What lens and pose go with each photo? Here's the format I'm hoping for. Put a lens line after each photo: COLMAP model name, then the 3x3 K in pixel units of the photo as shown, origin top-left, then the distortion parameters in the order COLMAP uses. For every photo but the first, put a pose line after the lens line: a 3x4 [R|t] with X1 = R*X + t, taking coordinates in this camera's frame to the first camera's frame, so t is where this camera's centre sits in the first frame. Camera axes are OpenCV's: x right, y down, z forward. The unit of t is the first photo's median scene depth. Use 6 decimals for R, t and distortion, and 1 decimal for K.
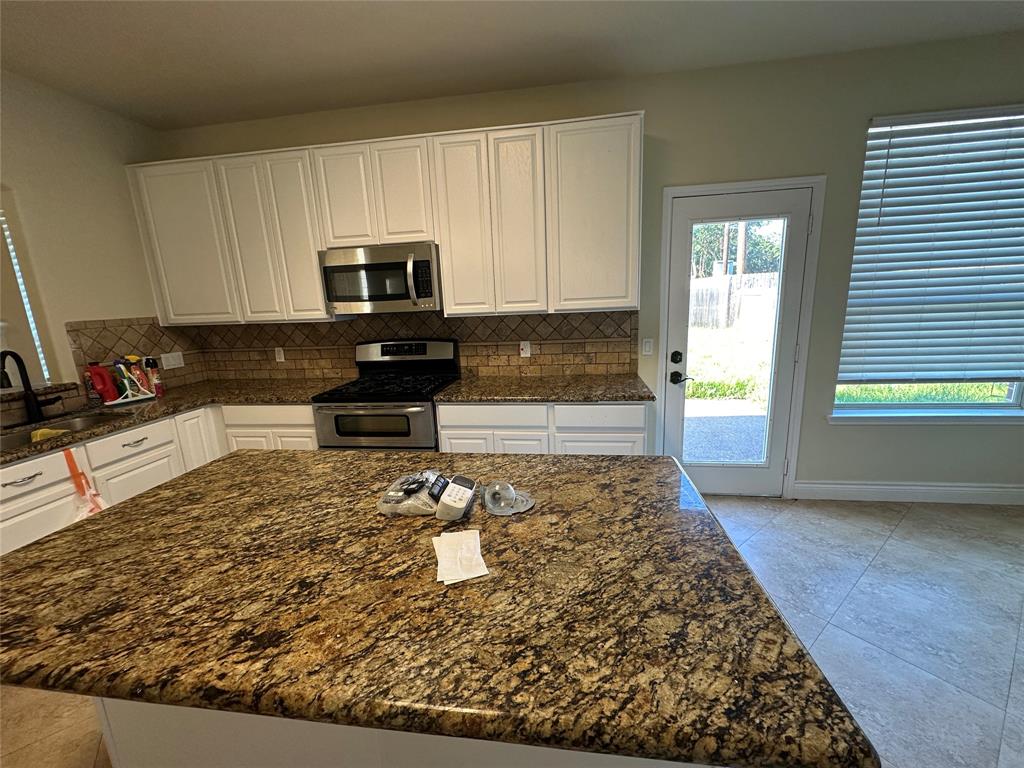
lens RADIAL K [[406.6, 0, 512.0], [0, 406.6, 384.0], [0, 0, 1]] dist [0.000510, -0.000103]
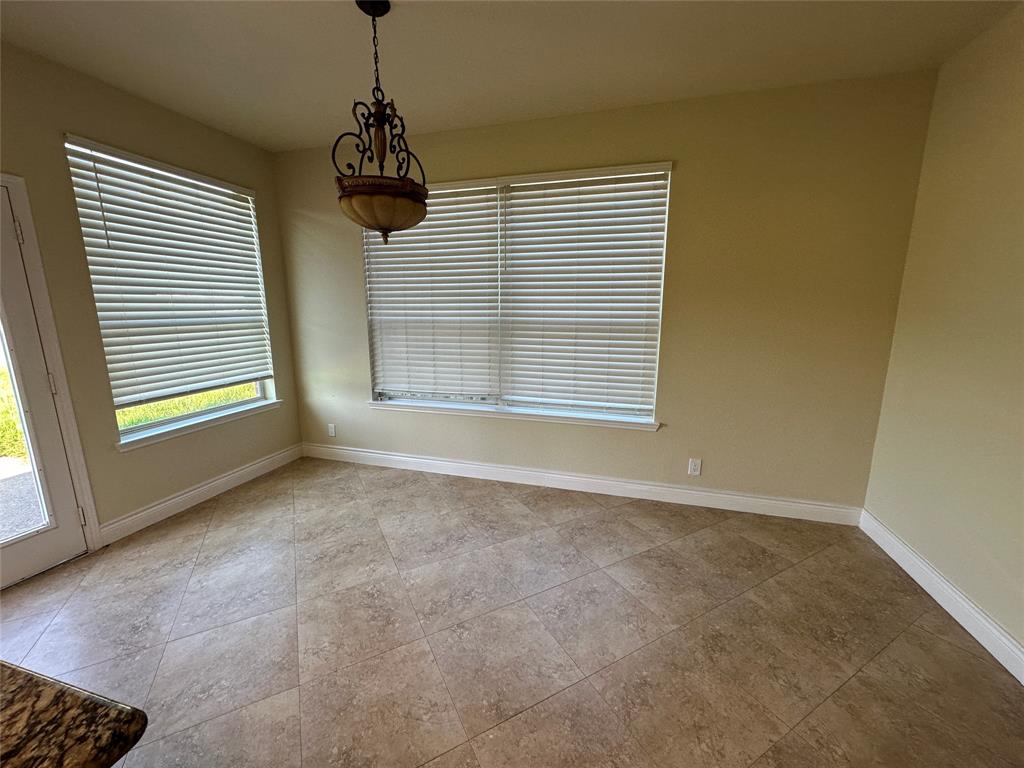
lens RADIAL K [[406.6, 0, 512.0], [0, 406.6, 384.0], [0, 0, 1]] dist [0.000510, -0.000103]
pose [[0.140805, -0.145776, 0.979246, 0.010353], [0.197805, 0.973300, 0.116448, 0.014956], [-0.970076, 0.177303, 0.165881, -0.065166]]
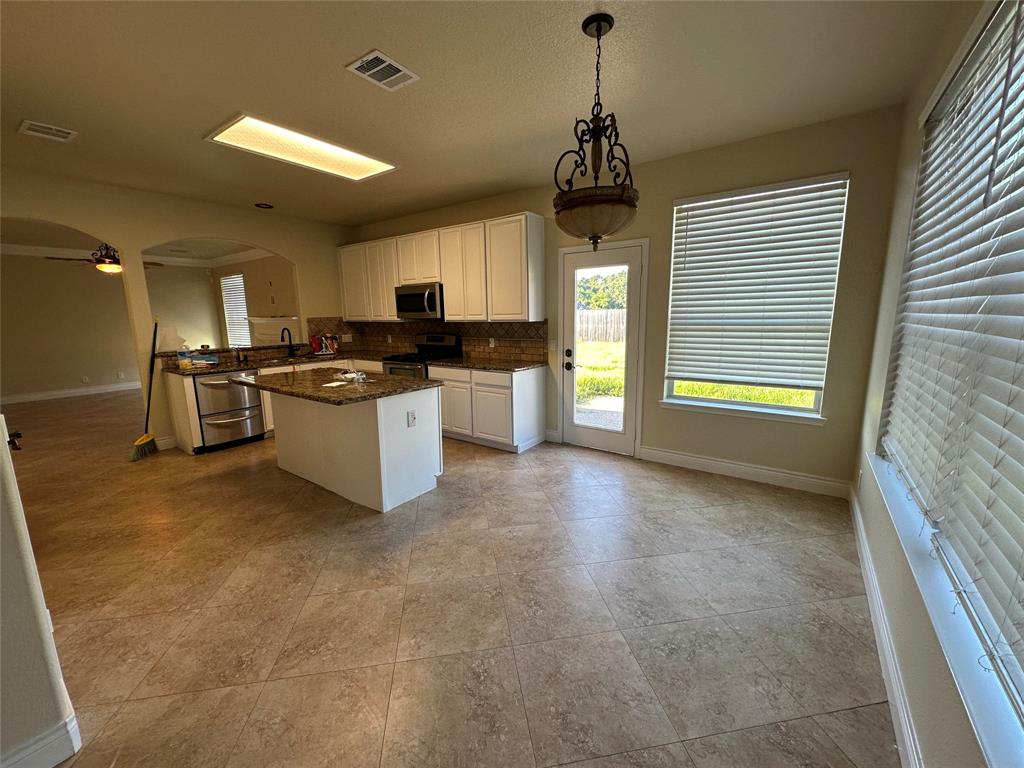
lens RADIAL K [[406.6, 0, 512.0], [0, 406.6, 384.0], [0, 0, 1]] dist [0.000510, -0.000103]
pose [[0.886514, 0.105938, -0.450412, 0.999970], [-0.115403, 0.993298, 0.006487, 0.072924], [0.448080, 0.046228, 0.892797, -0.523449]]
